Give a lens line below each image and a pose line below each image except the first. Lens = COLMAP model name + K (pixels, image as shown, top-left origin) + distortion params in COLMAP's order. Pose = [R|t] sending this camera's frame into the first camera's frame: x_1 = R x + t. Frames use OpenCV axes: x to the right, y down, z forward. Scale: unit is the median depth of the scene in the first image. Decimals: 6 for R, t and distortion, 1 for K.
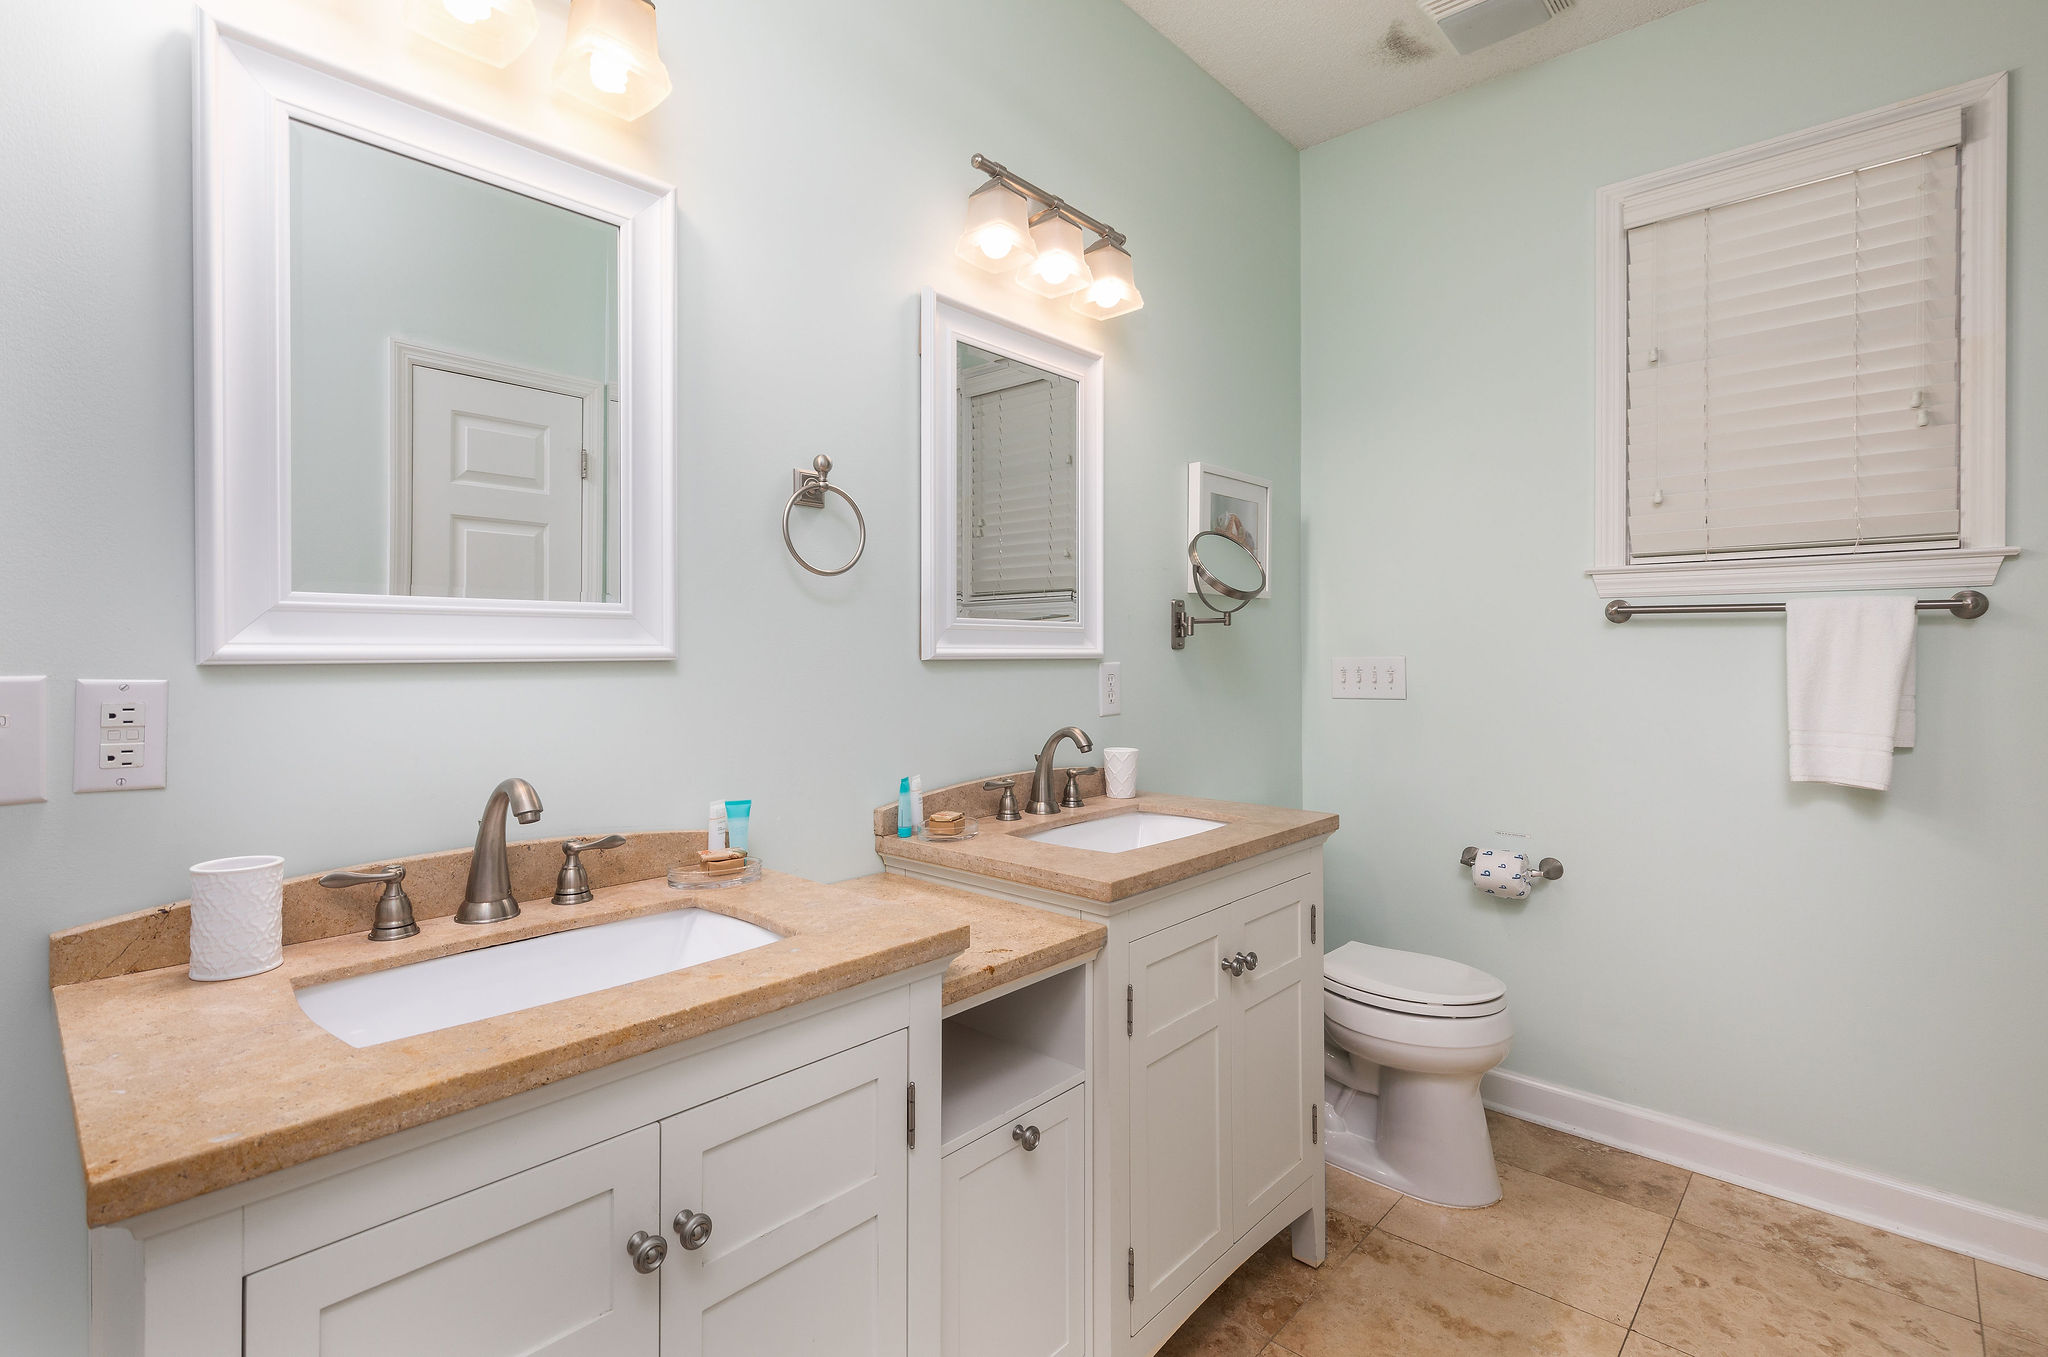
lens RADIAL K [[955.0, 0, 1001.6], [0, 955.0, 660.3], [0, 0, 1]] dist [0.012043, -0.003483]
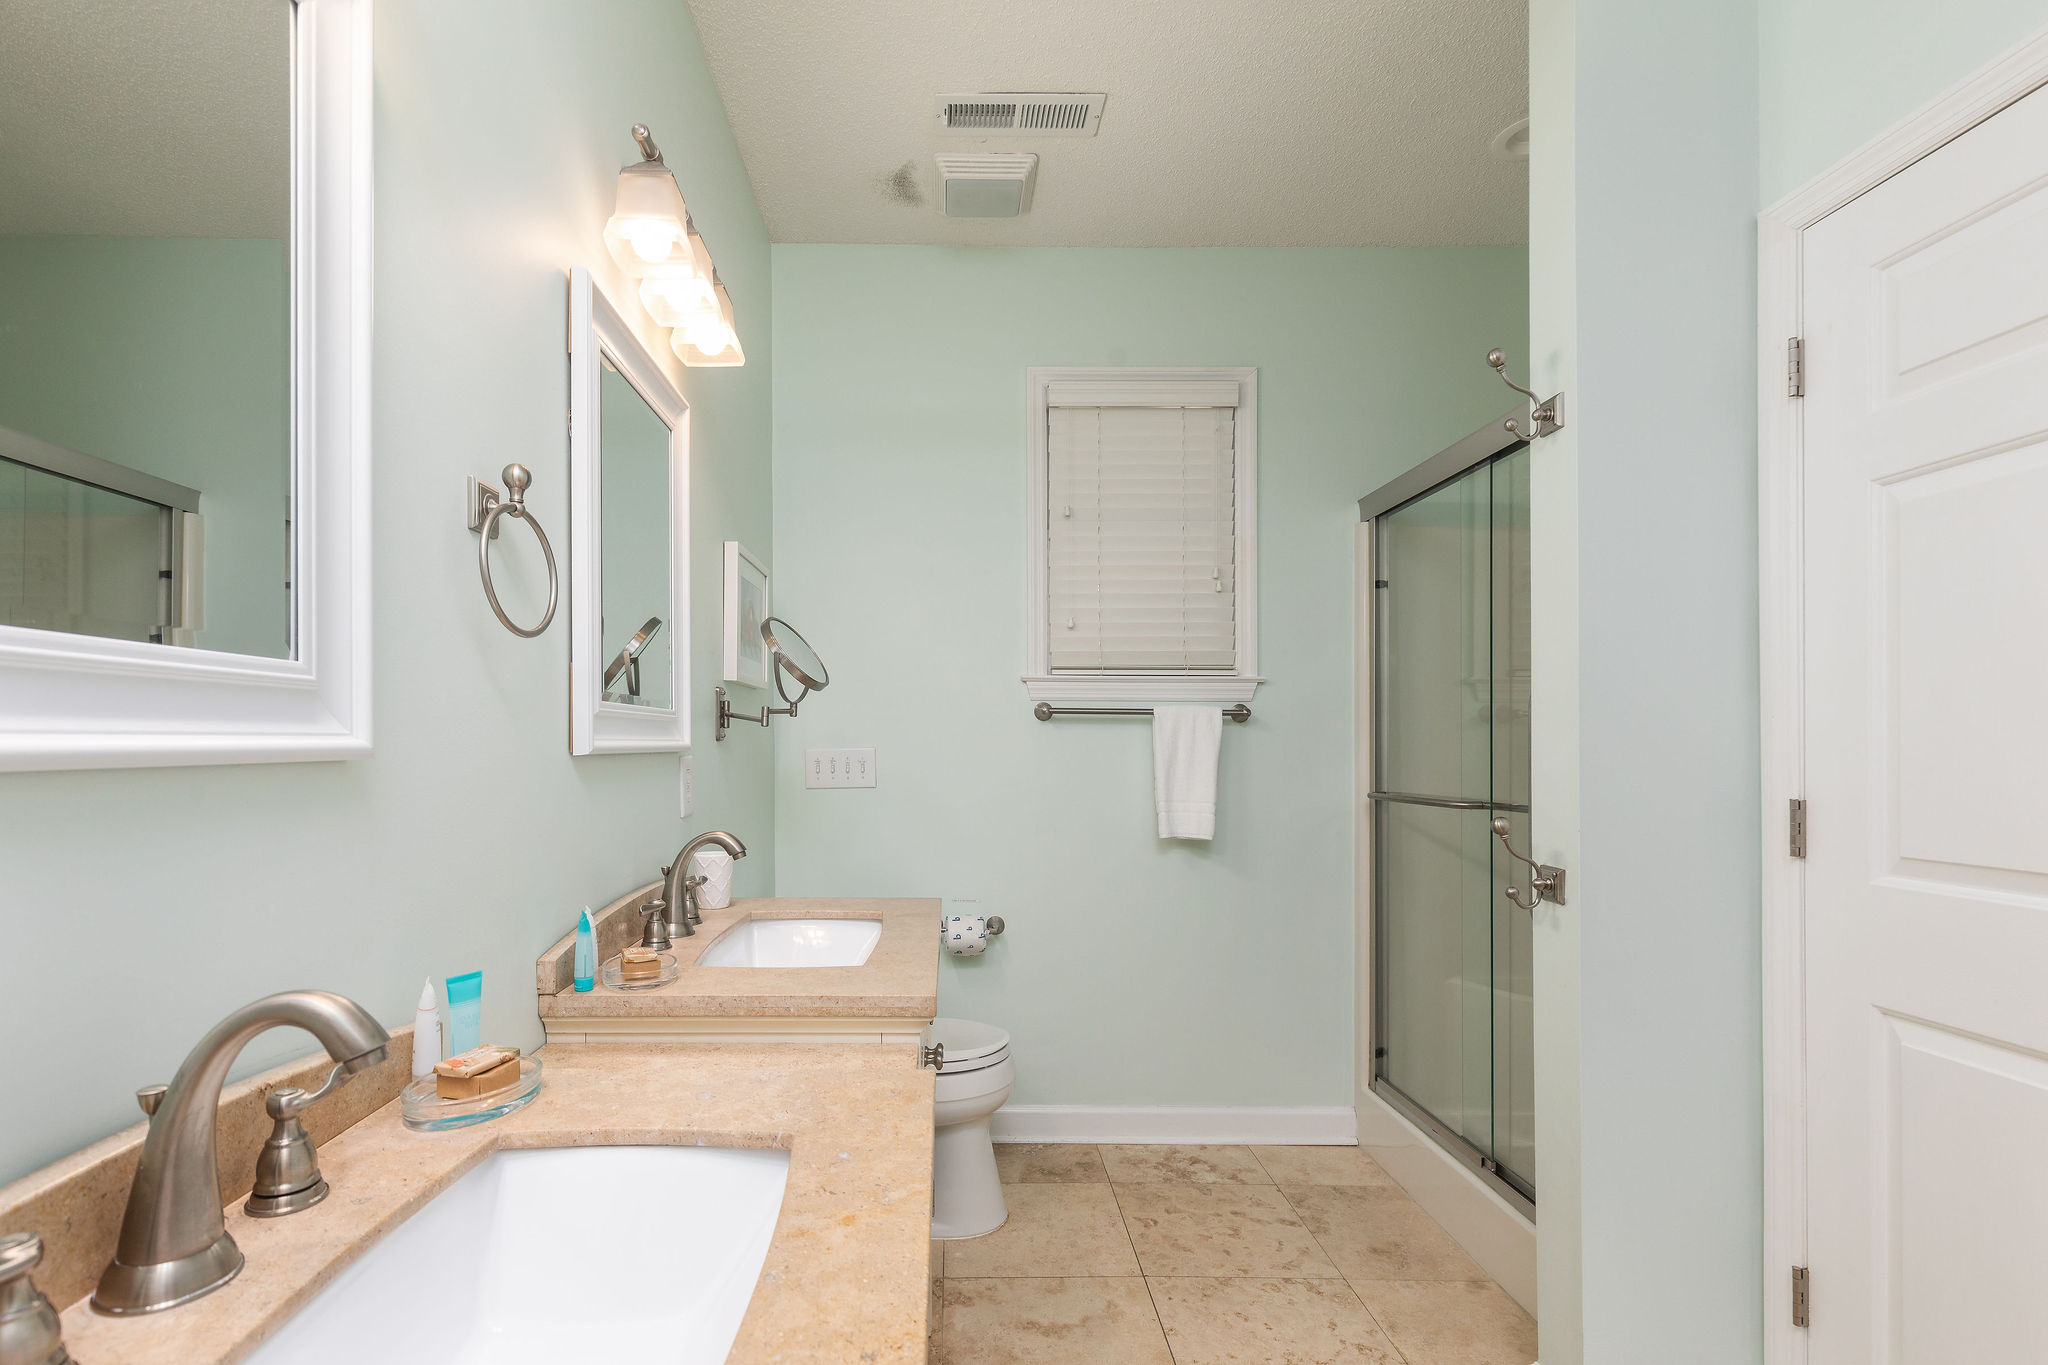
lens RADIAL K [[955.0, 0, 924.9], [0, 955.0, 748.1], [0, 0, 1]] dist [0.012043, -0.003483]
pose [[0.731565, -0.002539, 0.681767, -0.365102], [0.003754, 0.999993, -0.000305, -0.004354], [-0.681762, 0.002783, 0.731569, 0.229565]]
